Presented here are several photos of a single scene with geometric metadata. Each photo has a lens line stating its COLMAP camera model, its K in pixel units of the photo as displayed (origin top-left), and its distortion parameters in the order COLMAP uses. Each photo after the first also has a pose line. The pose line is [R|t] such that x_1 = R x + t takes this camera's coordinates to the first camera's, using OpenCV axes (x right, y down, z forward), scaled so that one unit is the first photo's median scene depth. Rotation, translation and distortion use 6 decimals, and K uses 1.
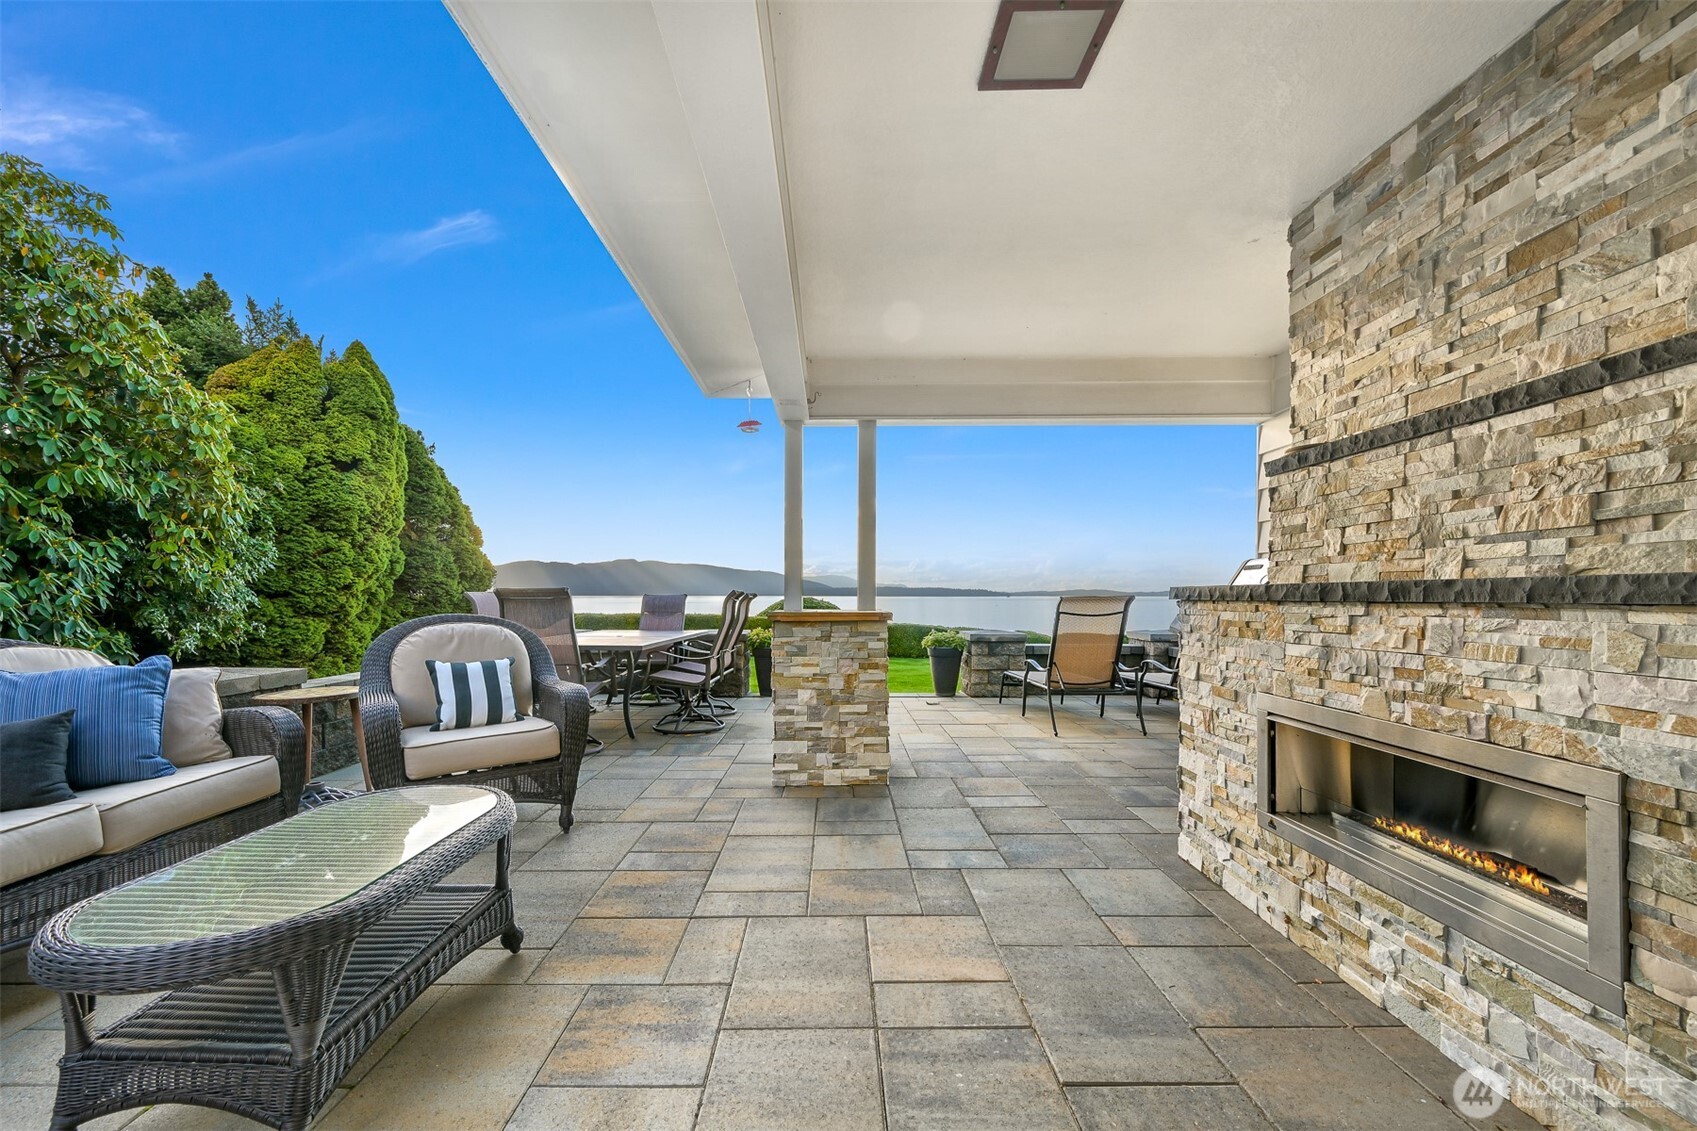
lens RADIAL K [[677.3, 0, 845.4], [0, 677.3, 580.5], [0, 0, 1]] dist [0.000780, -0.000230]
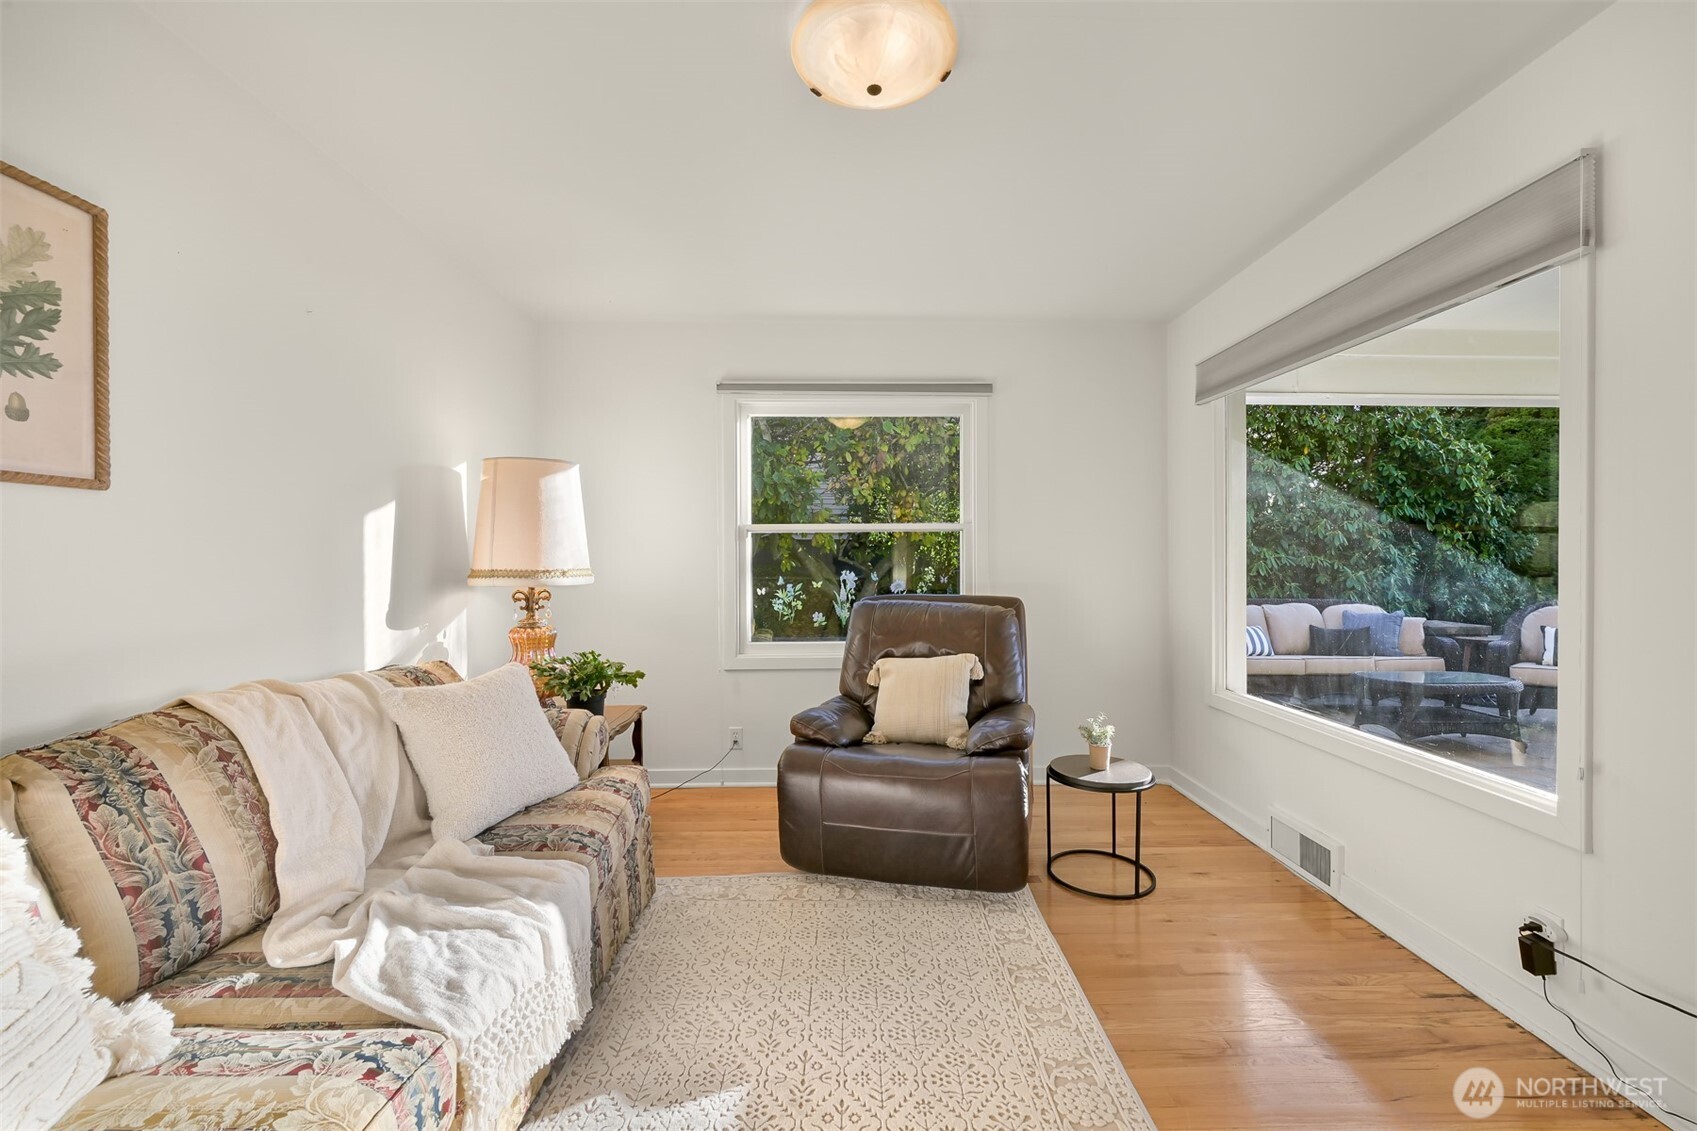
lens RADIAL K [[677.3, 0, 850.8], [0, 677.3, 562.3], [0, 0, 1]] dist [0.000780, -0.000230]
pose [[0.011079, 0.012667, -0.999858, 0.629561], [0.011161, 0.999856, 0.012791, -0.052287], [0.999876, -0.011301, 0.010936, -0.451588]]
